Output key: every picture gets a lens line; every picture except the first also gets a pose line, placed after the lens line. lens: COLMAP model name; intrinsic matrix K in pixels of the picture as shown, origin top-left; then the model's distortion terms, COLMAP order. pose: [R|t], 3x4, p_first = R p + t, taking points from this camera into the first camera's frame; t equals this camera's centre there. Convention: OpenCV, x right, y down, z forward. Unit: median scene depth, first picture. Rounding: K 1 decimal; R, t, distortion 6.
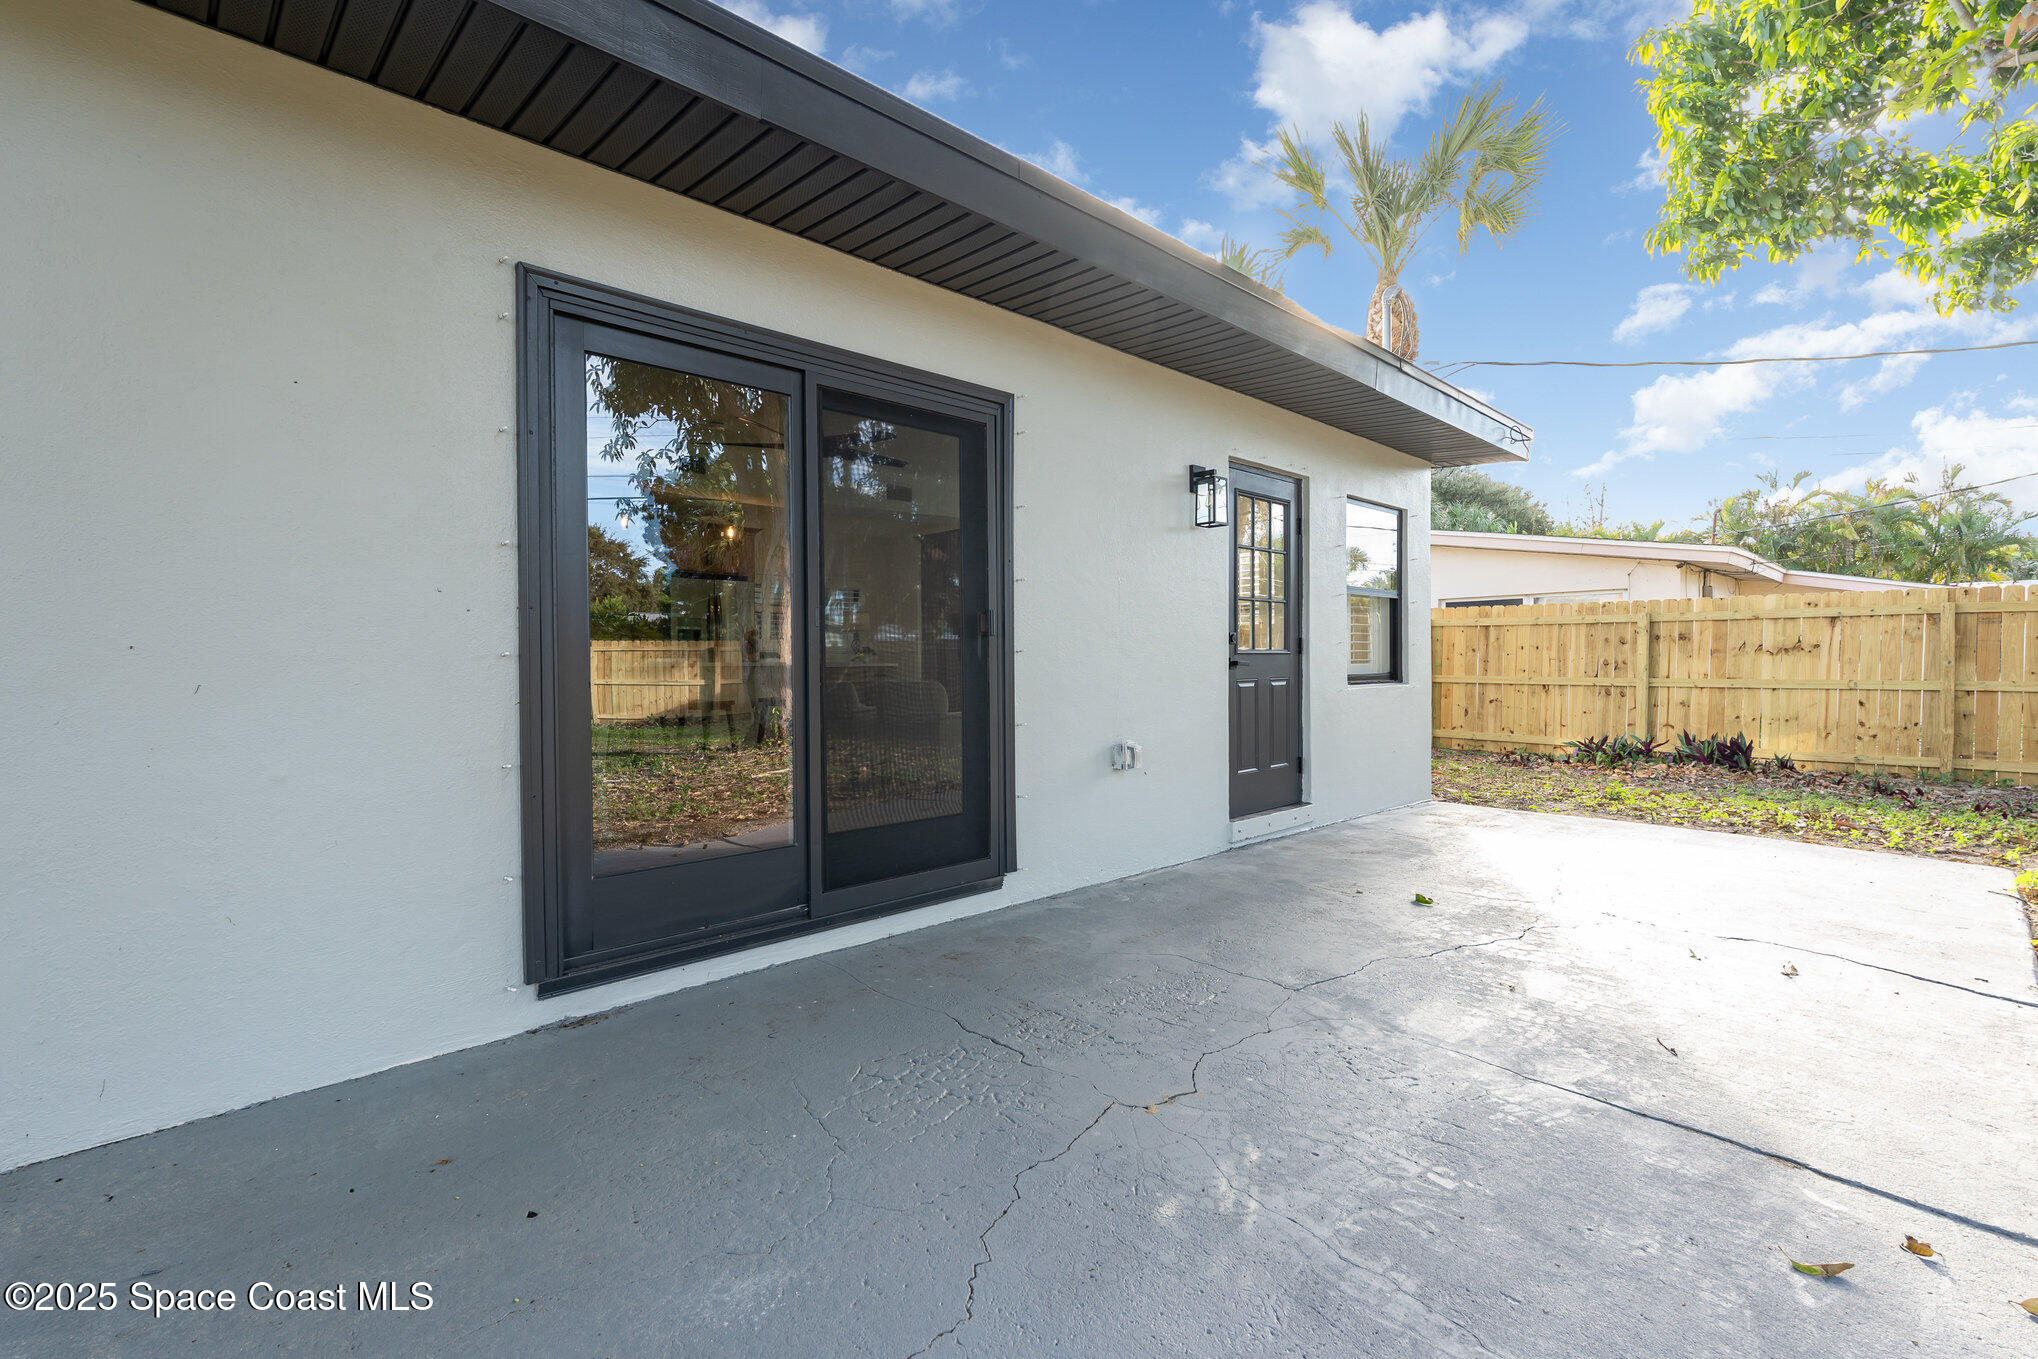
lens RADIAL K [[899.0, 0, 1032.7], [0, 899.0, 689.0], [0, 0, 1]] dist [-0.001614, -0.000141]
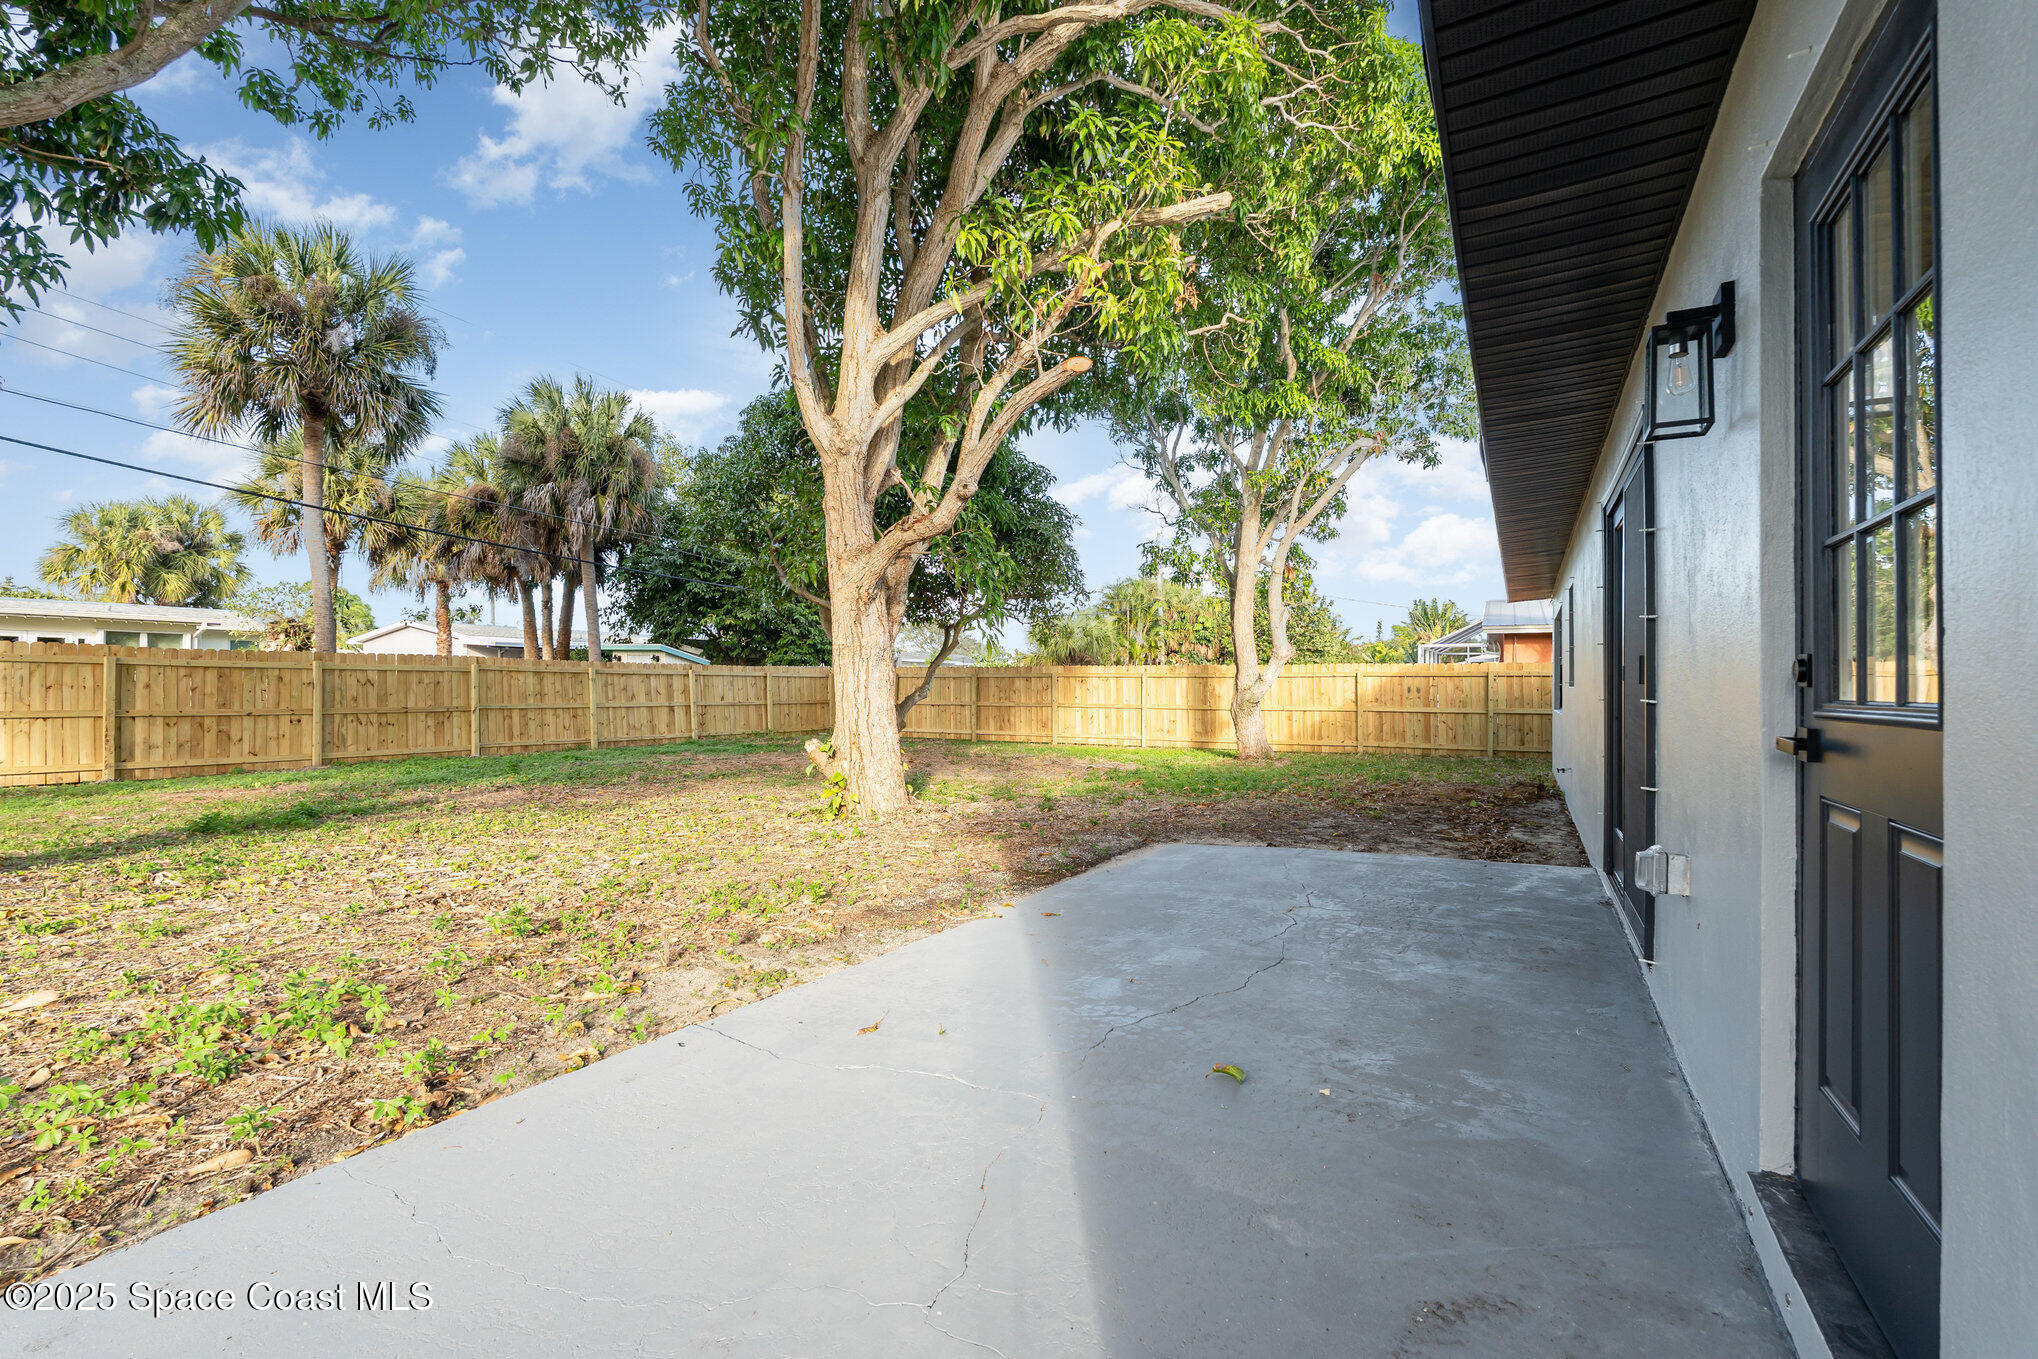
lens RADIAL K [[899.0, 0, 1032.7], [0, 899.0, 689.0], [0, 0, 1]] dist [-0.001614, -0.000141]
pose [[-0.951951, -0.002290, -0.306242, 0.903405], [-0.012972, 0.999376, 0.032848, -0.084804], [0.305976, 0.035242, -0.951387, 1.835889]]
